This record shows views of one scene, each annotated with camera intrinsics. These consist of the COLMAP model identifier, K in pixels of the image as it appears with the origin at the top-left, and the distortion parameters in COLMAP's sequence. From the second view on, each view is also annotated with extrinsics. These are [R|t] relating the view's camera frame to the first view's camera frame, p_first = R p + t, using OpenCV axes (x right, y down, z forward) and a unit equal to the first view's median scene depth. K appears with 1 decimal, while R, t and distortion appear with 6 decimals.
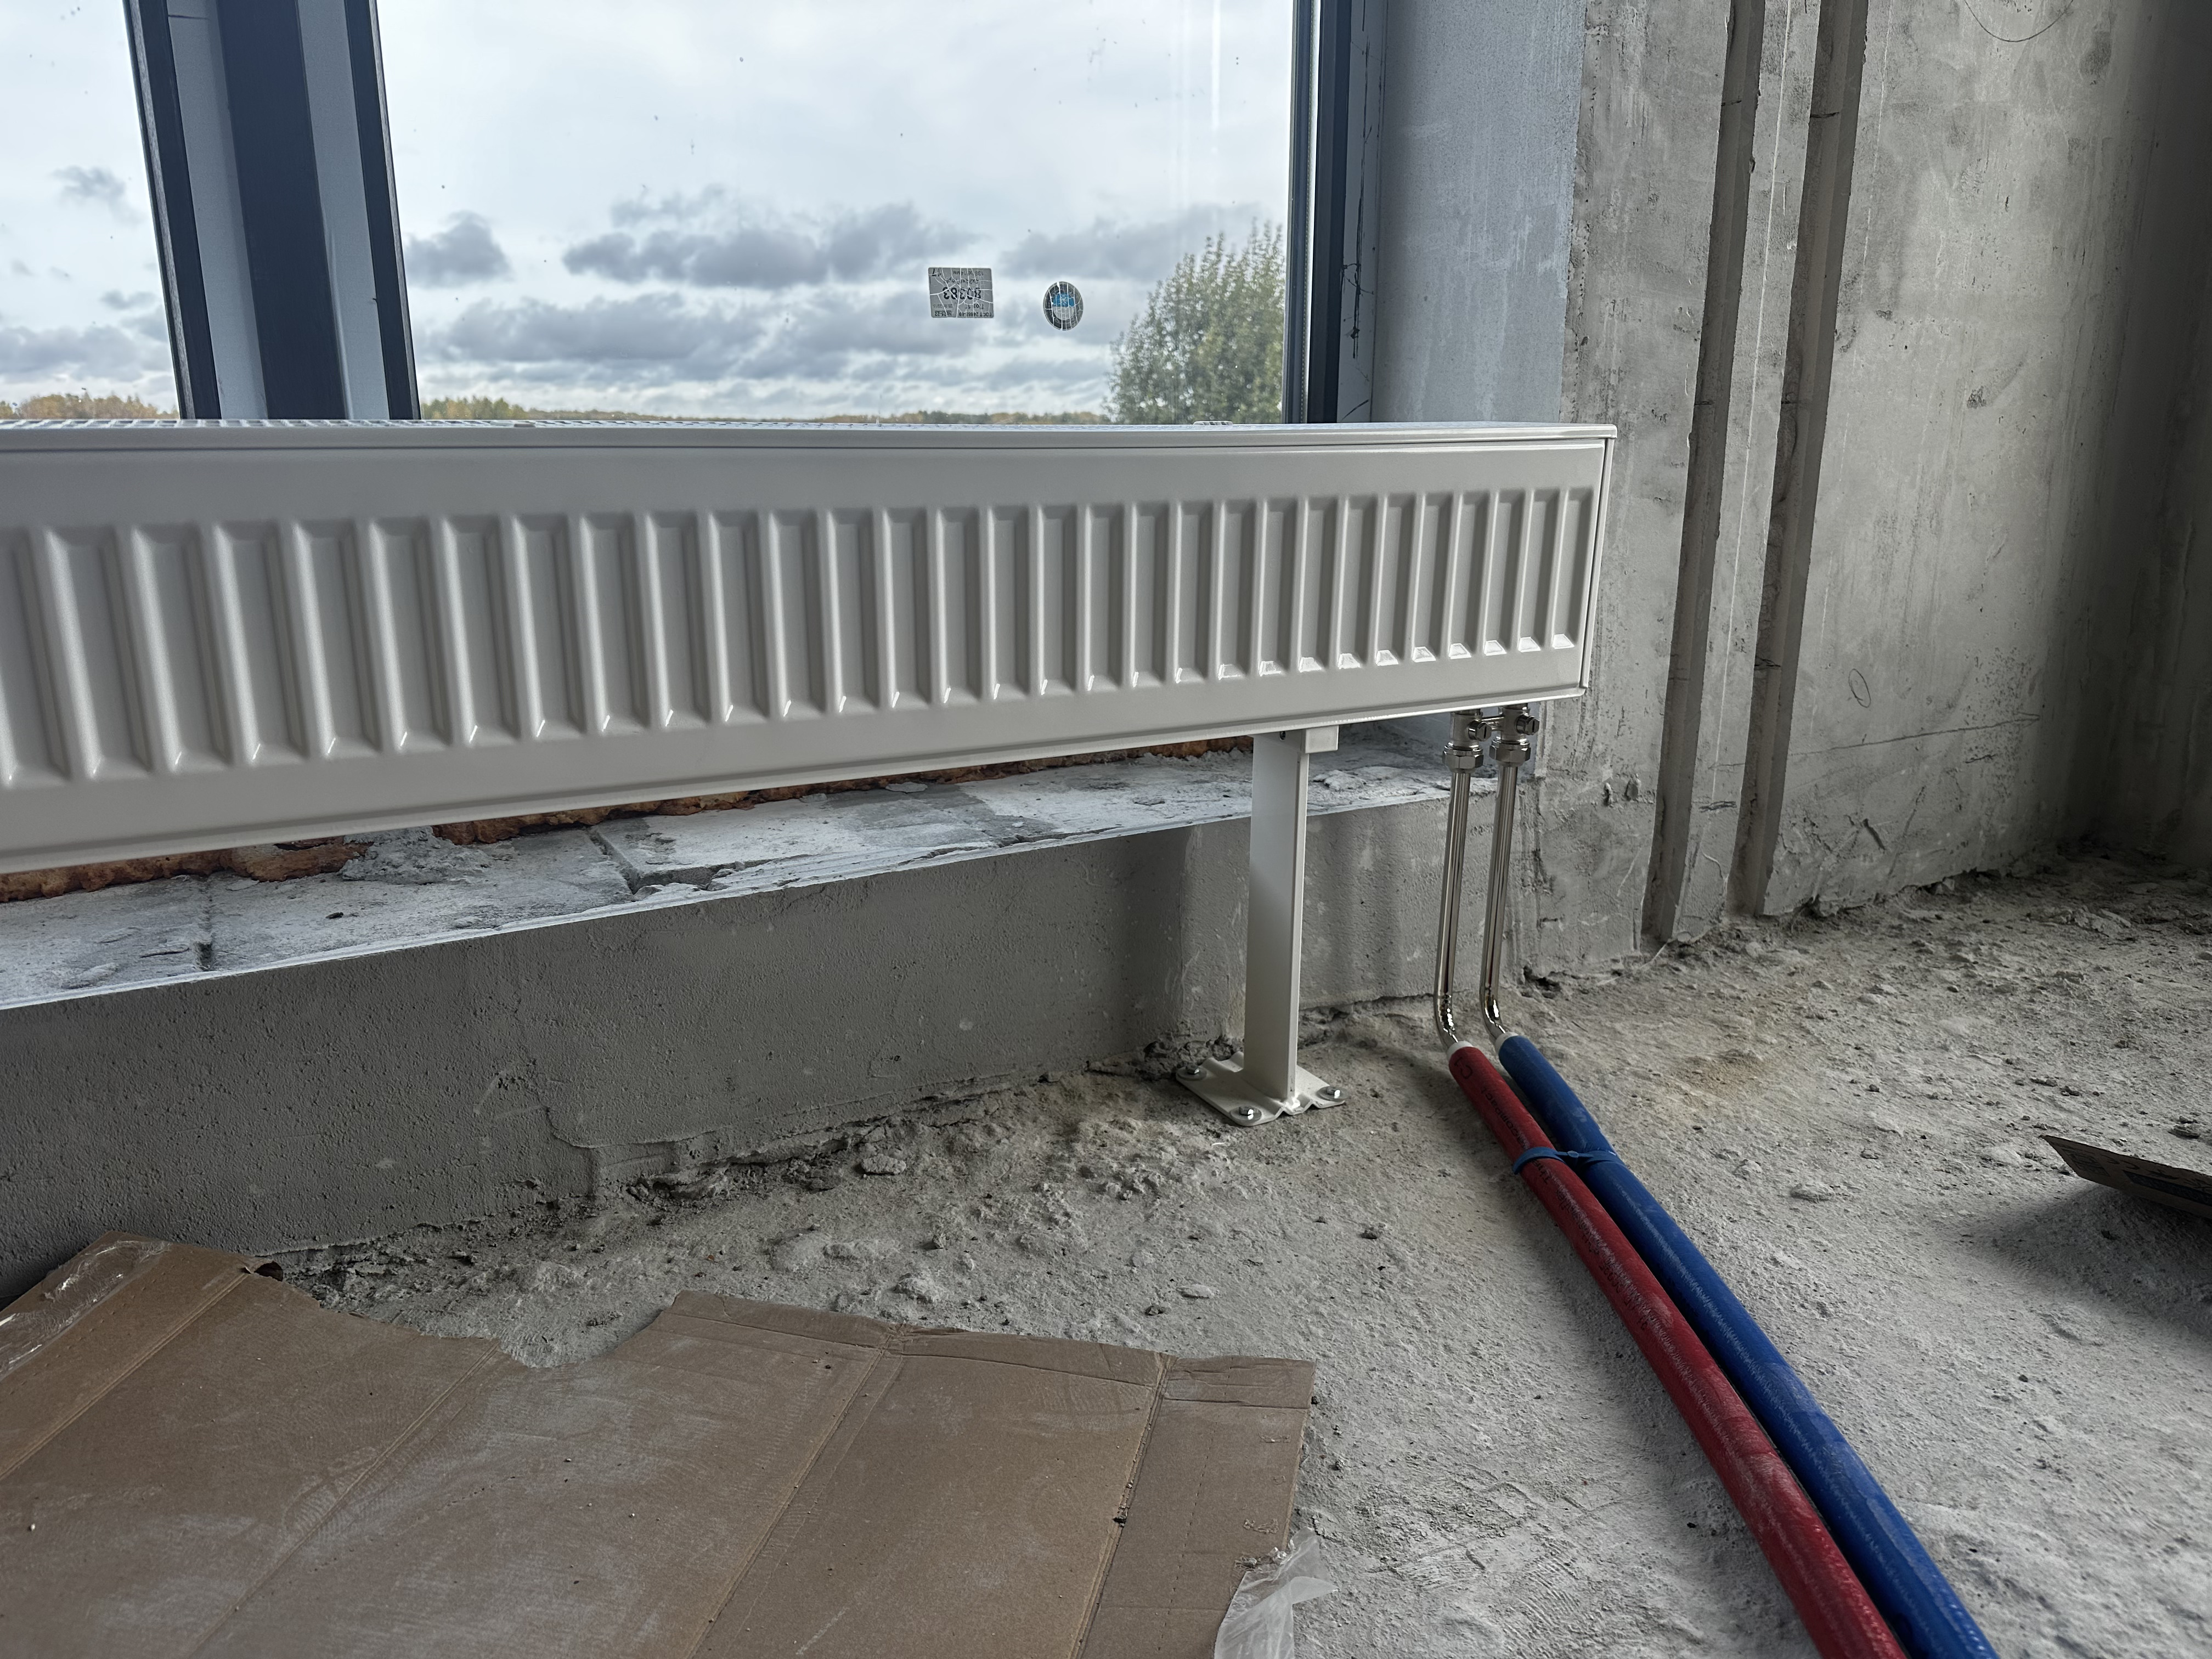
lens RADIAL K [[1544.0, 0, 1118.3], [0, 1544.0, 814.0], [0, 0, 1]] dist [0.054999, -0.065385]
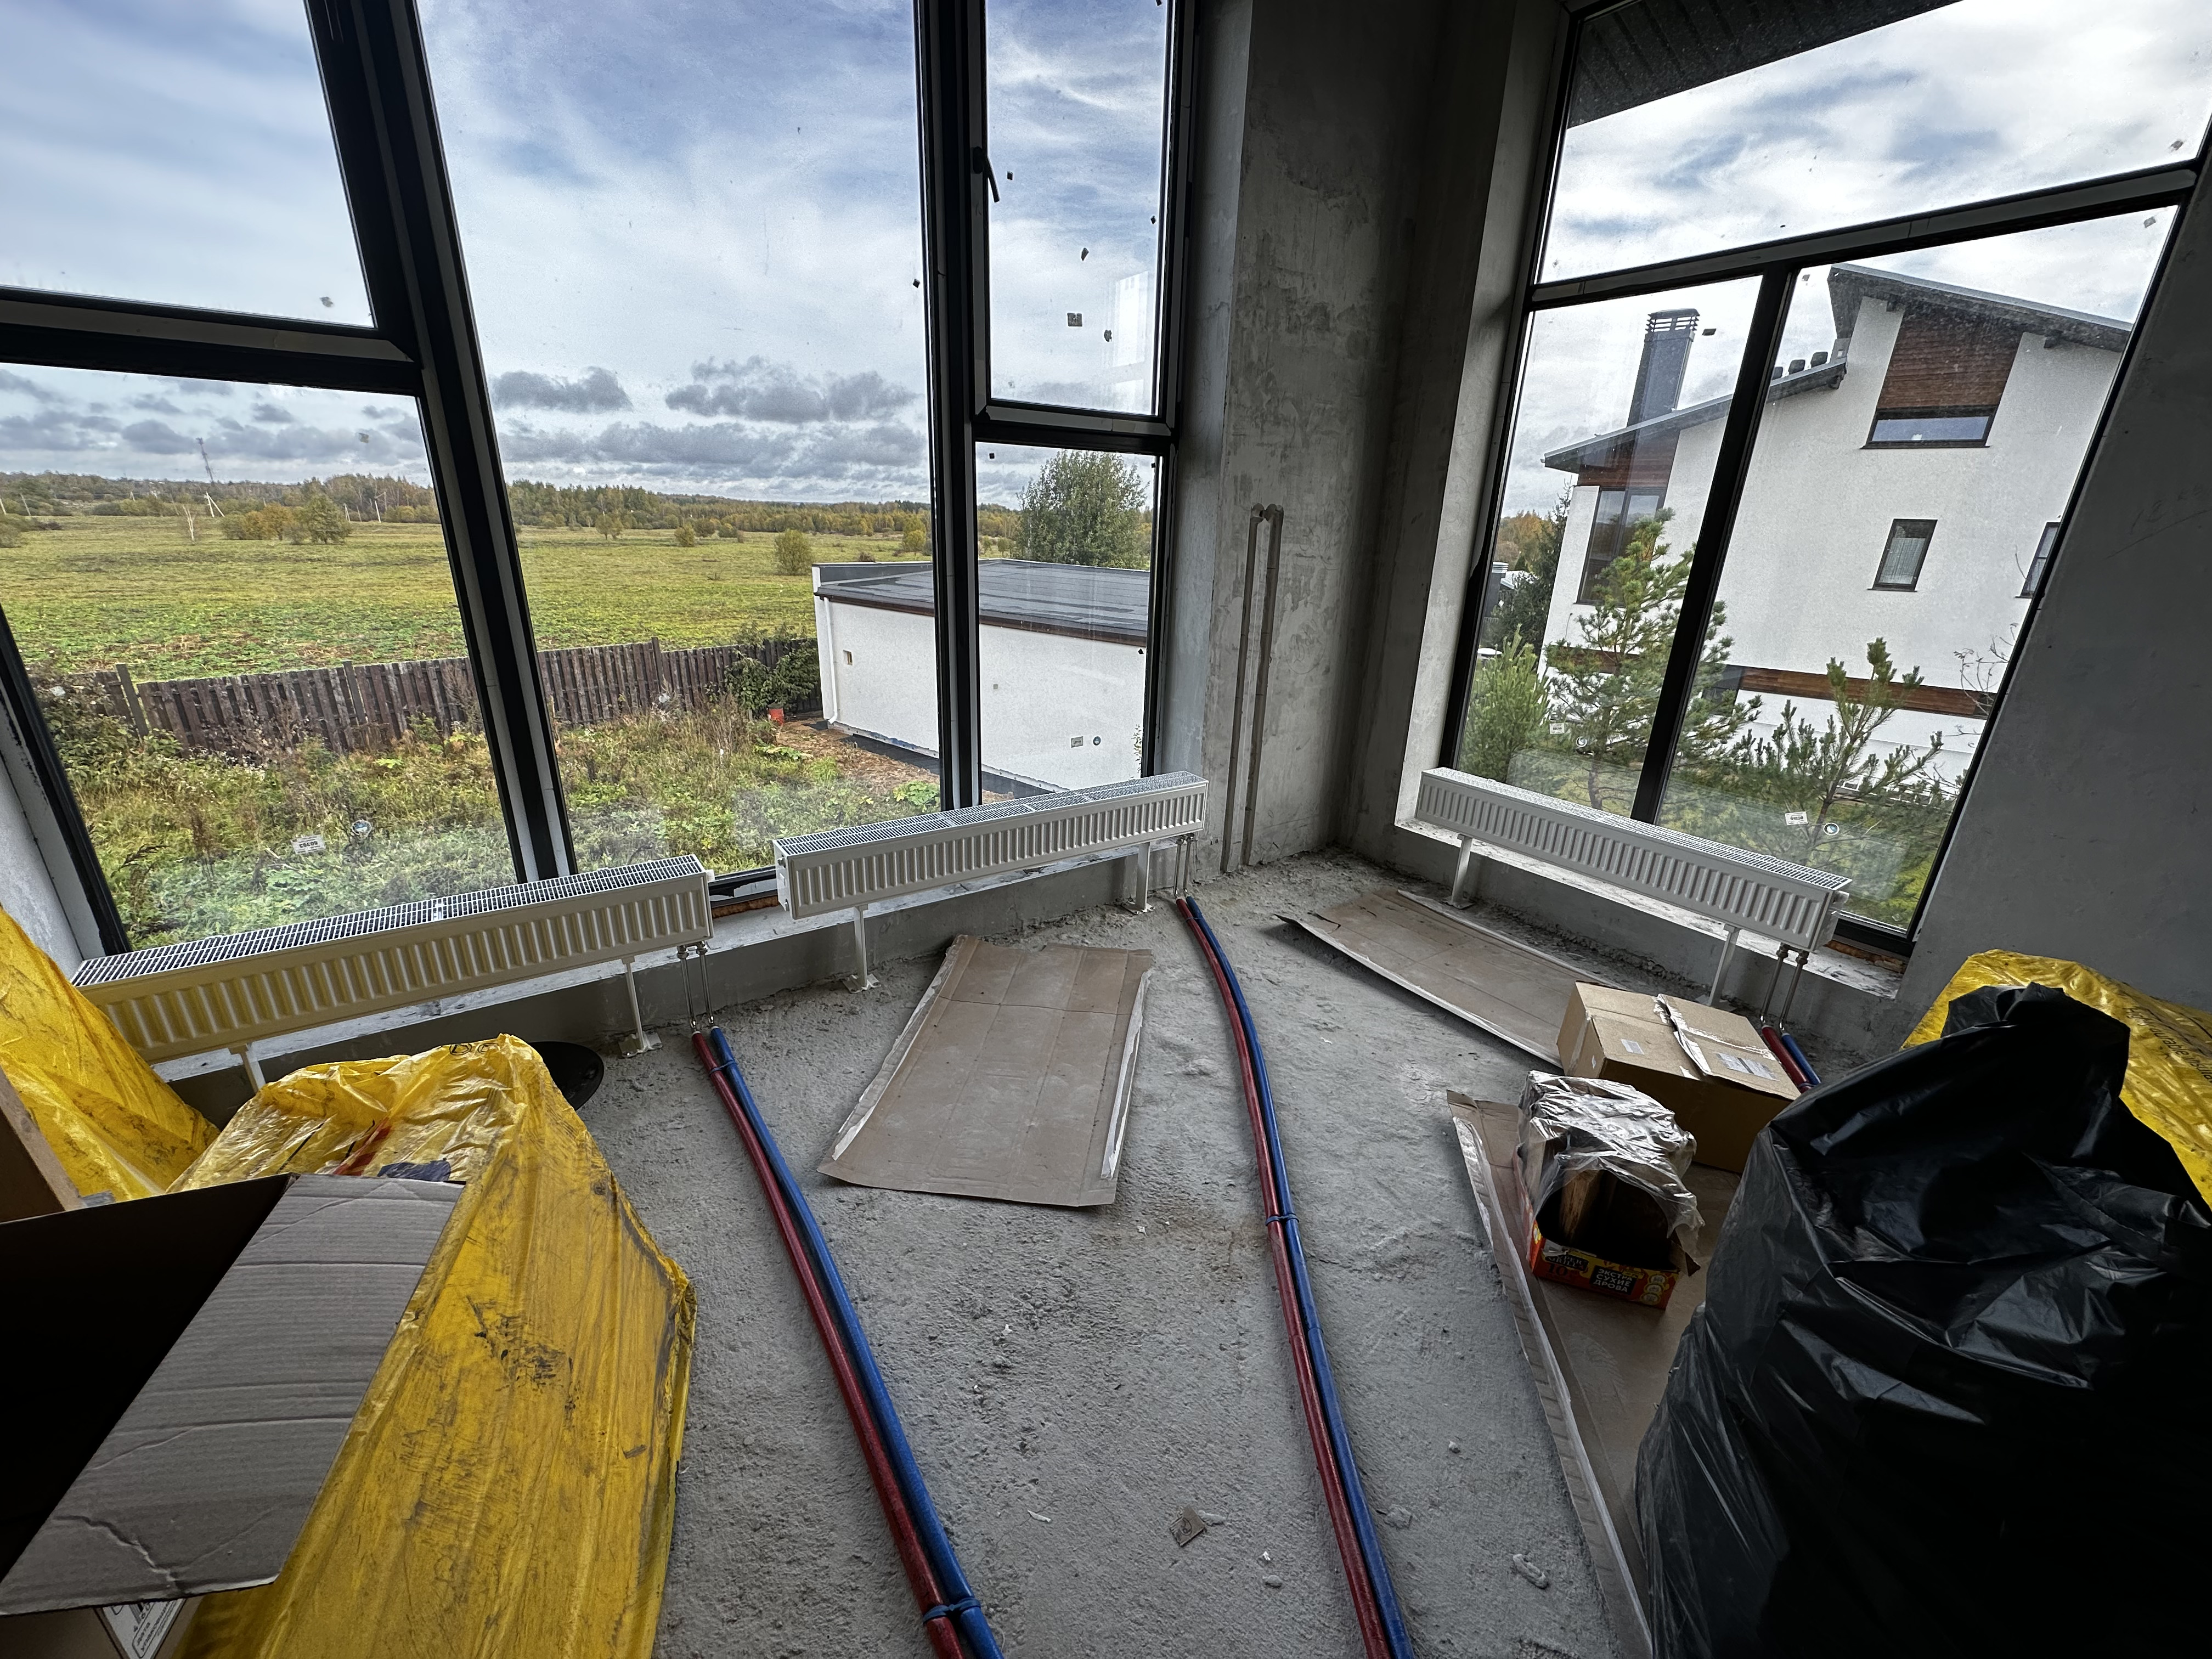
lens RADIAL K [[879.0, 0, 1089.9], [0, 879.0, 836.4], [0, 0, 1]] dist [-0.004474, 0.001027]
pose [[0.995636, -0.005674, 0.093150, -0.318675], [-0.004229, 0.994382, 0.105770, -0.339952], [-0.093227, -0.105703, 0.990018, -1.721355]]
